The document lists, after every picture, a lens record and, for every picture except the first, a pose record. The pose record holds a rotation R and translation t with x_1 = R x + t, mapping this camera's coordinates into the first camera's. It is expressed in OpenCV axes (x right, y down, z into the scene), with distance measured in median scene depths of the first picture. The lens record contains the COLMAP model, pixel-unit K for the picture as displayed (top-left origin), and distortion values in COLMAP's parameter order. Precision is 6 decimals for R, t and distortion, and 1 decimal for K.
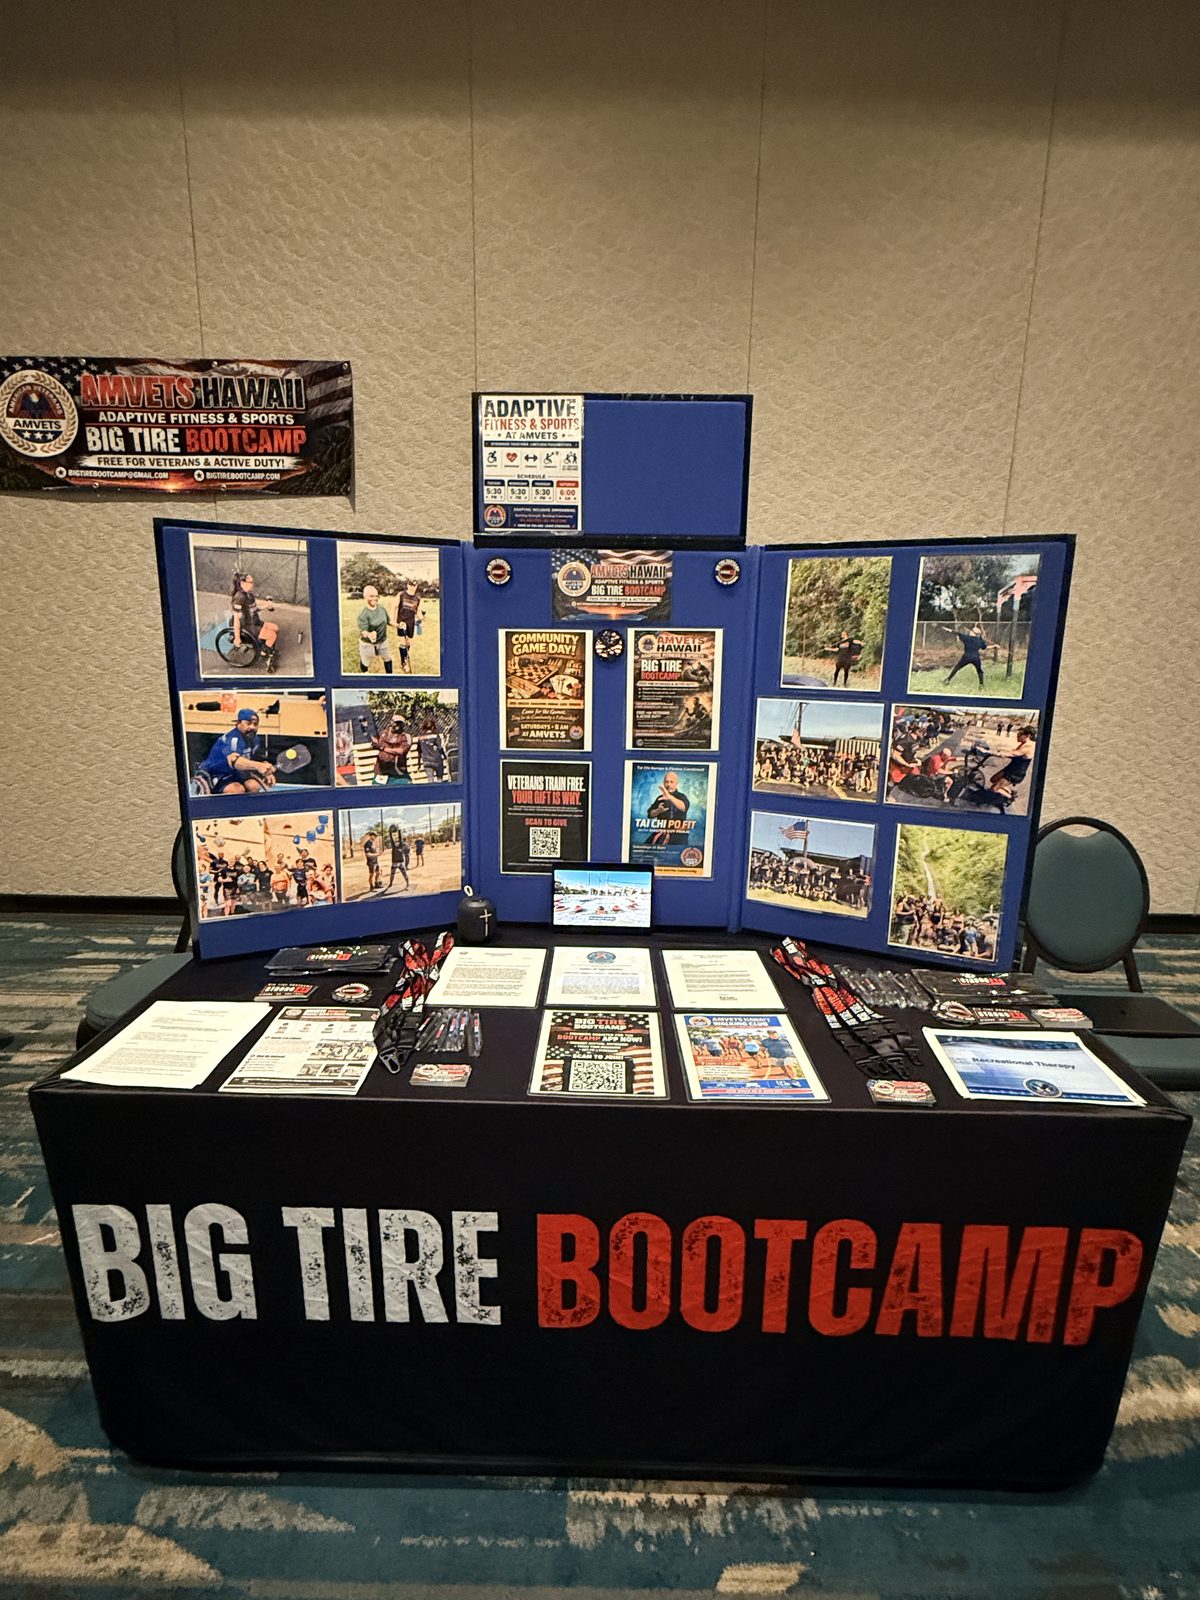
lens RADIAL K [[829.1, 0, 593.9], [0, 829.1, 807.1], [0, 0, 1]] dist [-0.034788, 0.013418]
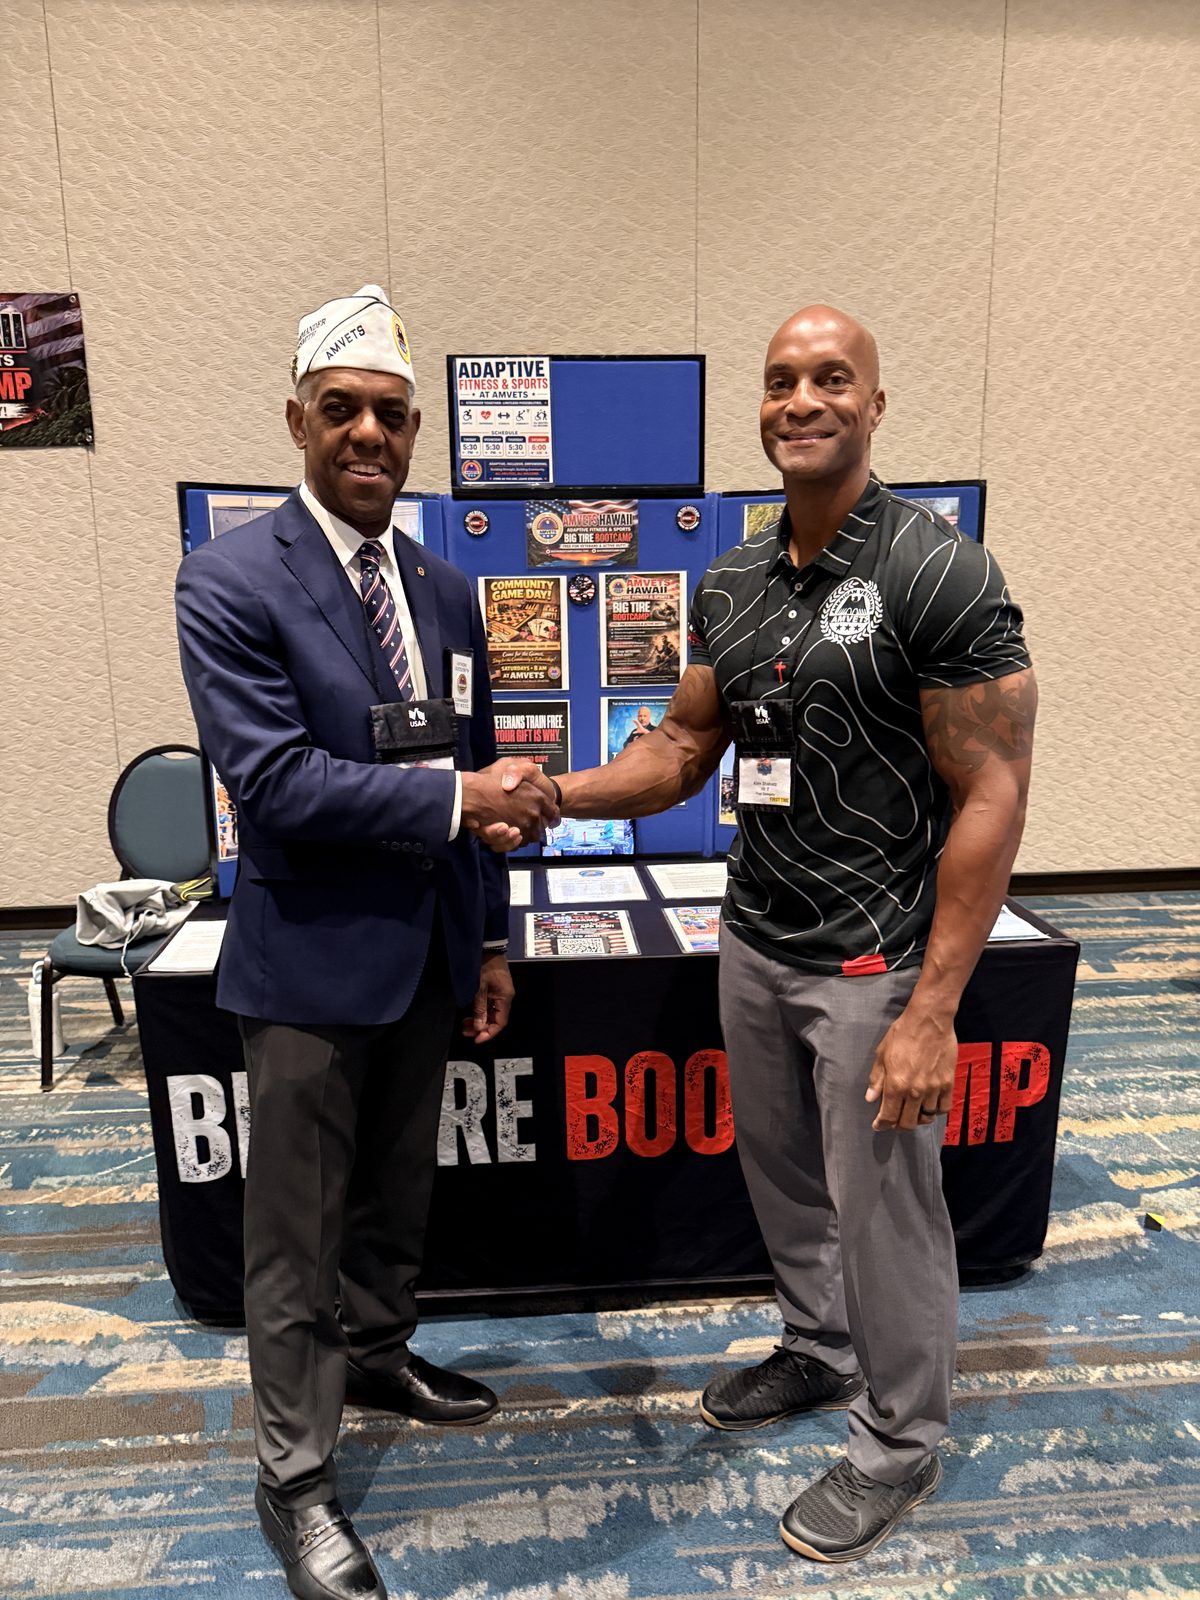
lens RADIAL K [[1152.9, 0, 594.0], [0, 1152.9, 804.3], [0, 0, 1]] dist [0.005013, -0.030271]
pose [[0.995621, -0.044733, 0.082080, -0.106168], [0.045556, 0.998928, -0.008178, 0.098966], [-0.081627, 0.011882, 0.996592, -0.501174]]
